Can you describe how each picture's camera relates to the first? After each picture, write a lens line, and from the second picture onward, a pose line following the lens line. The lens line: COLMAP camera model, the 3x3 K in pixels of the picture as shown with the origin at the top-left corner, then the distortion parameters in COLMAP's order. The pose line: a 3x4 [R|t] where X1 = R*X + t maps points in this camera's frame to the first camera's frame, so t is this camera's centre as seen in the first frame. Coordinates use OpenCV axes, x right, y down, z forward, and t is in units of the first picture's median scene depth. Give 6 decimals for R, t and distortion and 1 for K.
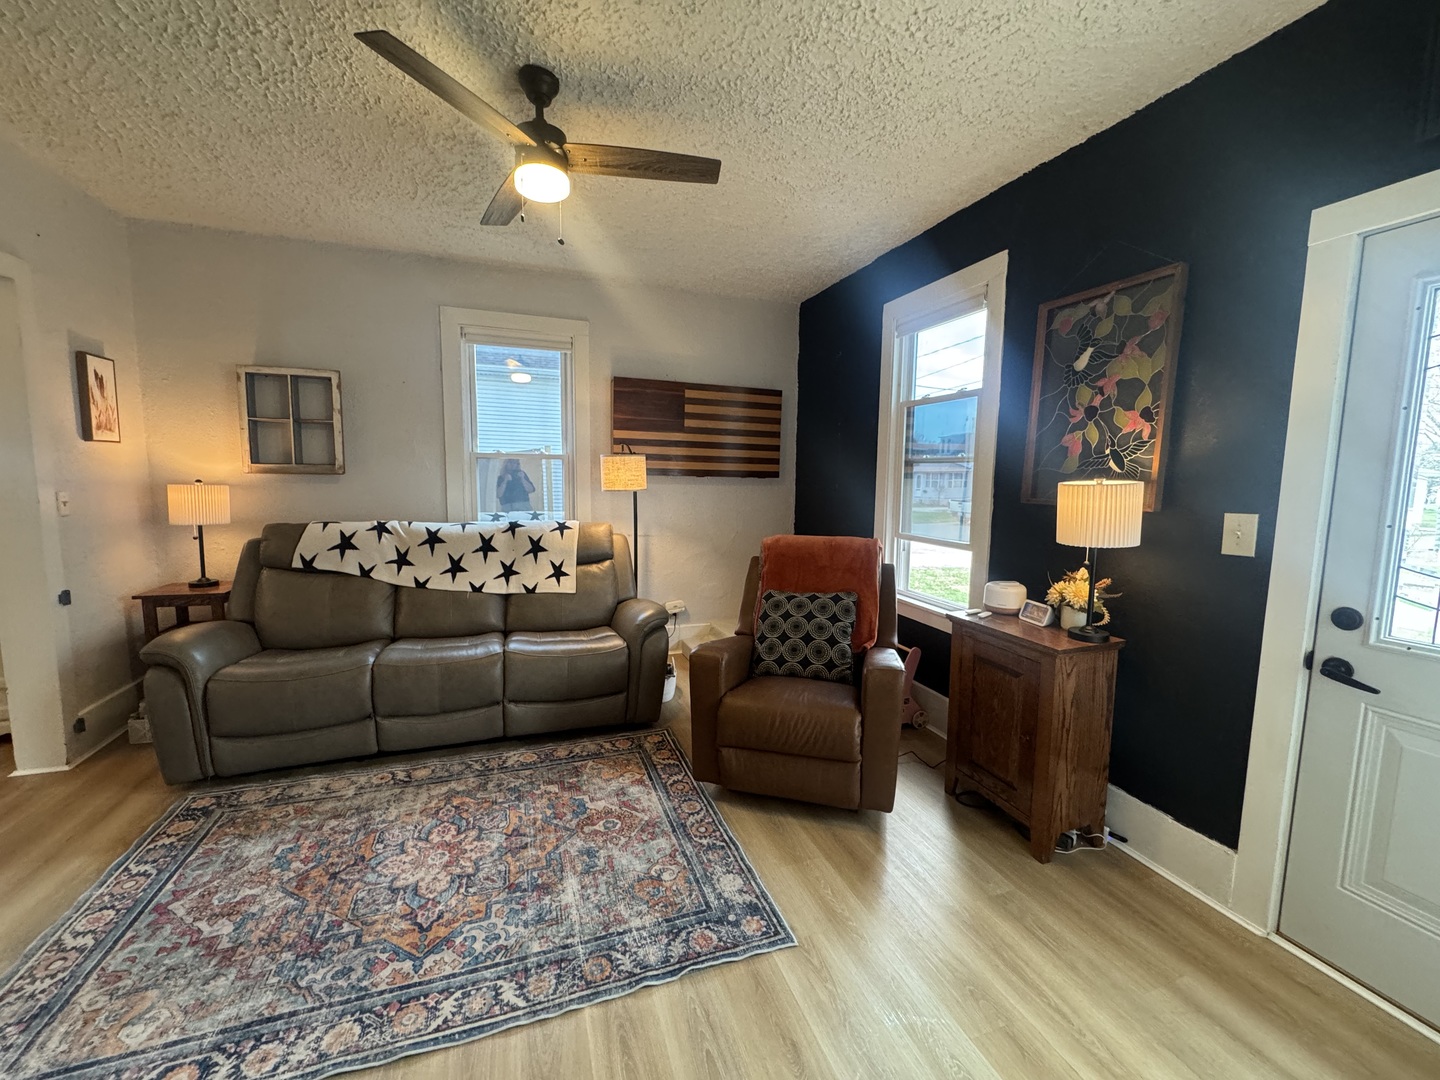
lens RADIAL K [[579.3, 0, 719.9], [0, 579.3, 534.2], [0, 0, 1]] dist [-0.004184, 0.000077]
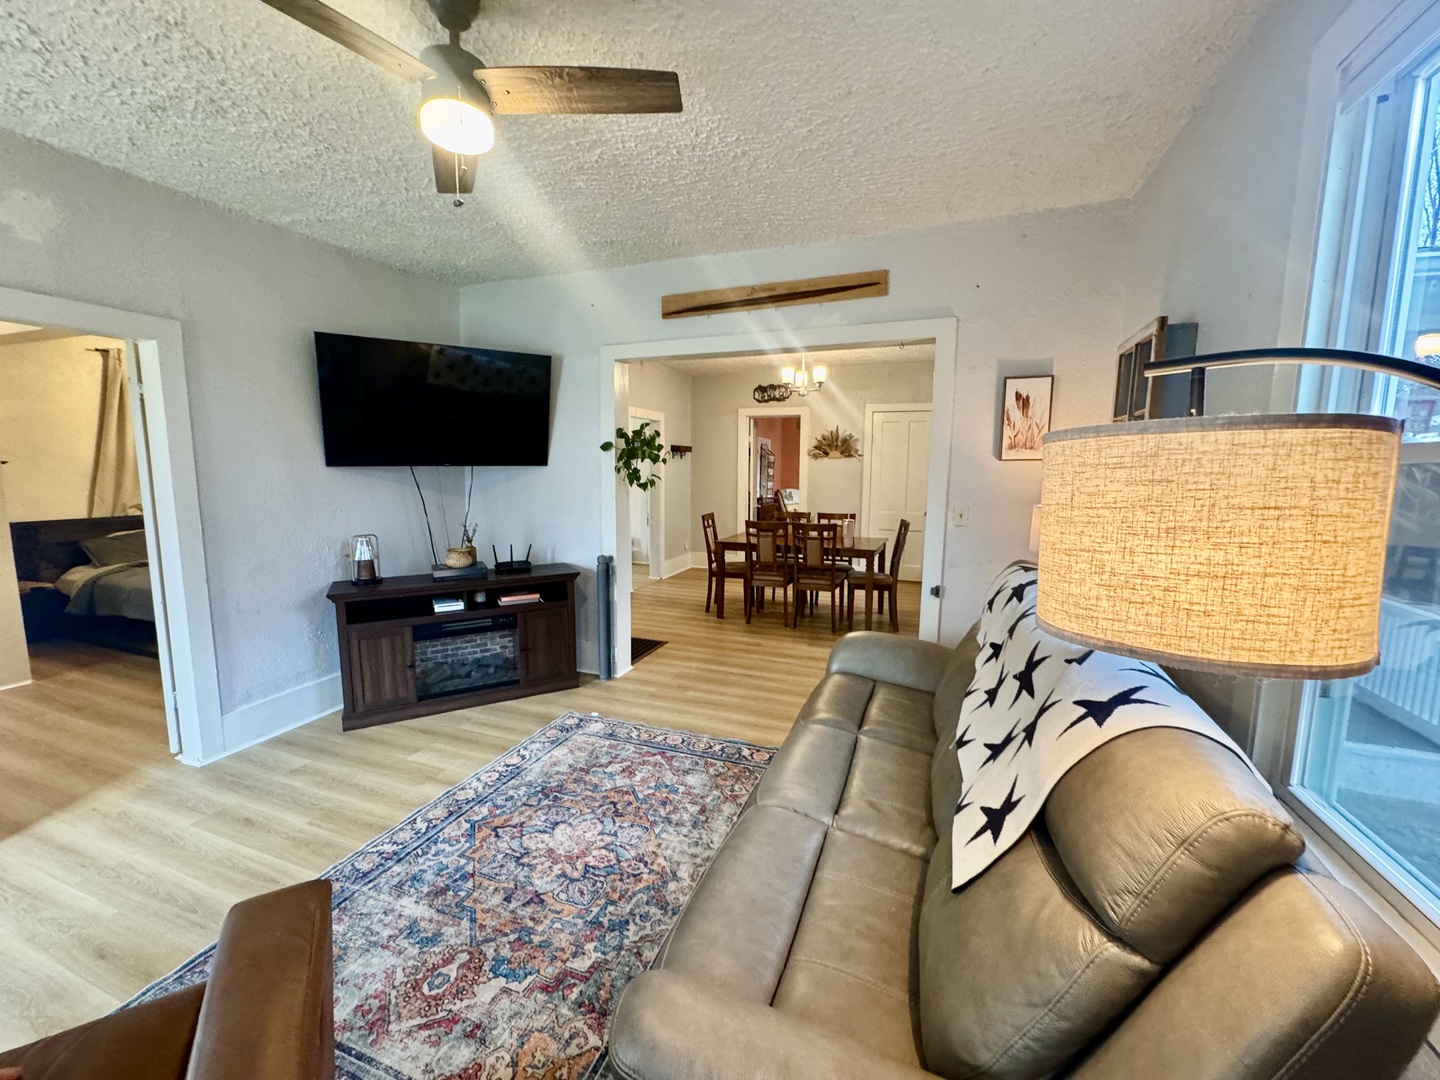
lens RADIAL K [[579.3, 0, 721.9], [0, 579.3, 539.5], [0, 0, 1]] dist [-0.004184, 0.000077]
pose [[-0.651279, 0.072874, -0.755331, 0.085598], [-0.096054, 0.979455, 0.177319, -0.202780], [0.752735, 0.188037, -0.630898, 1.686726]]
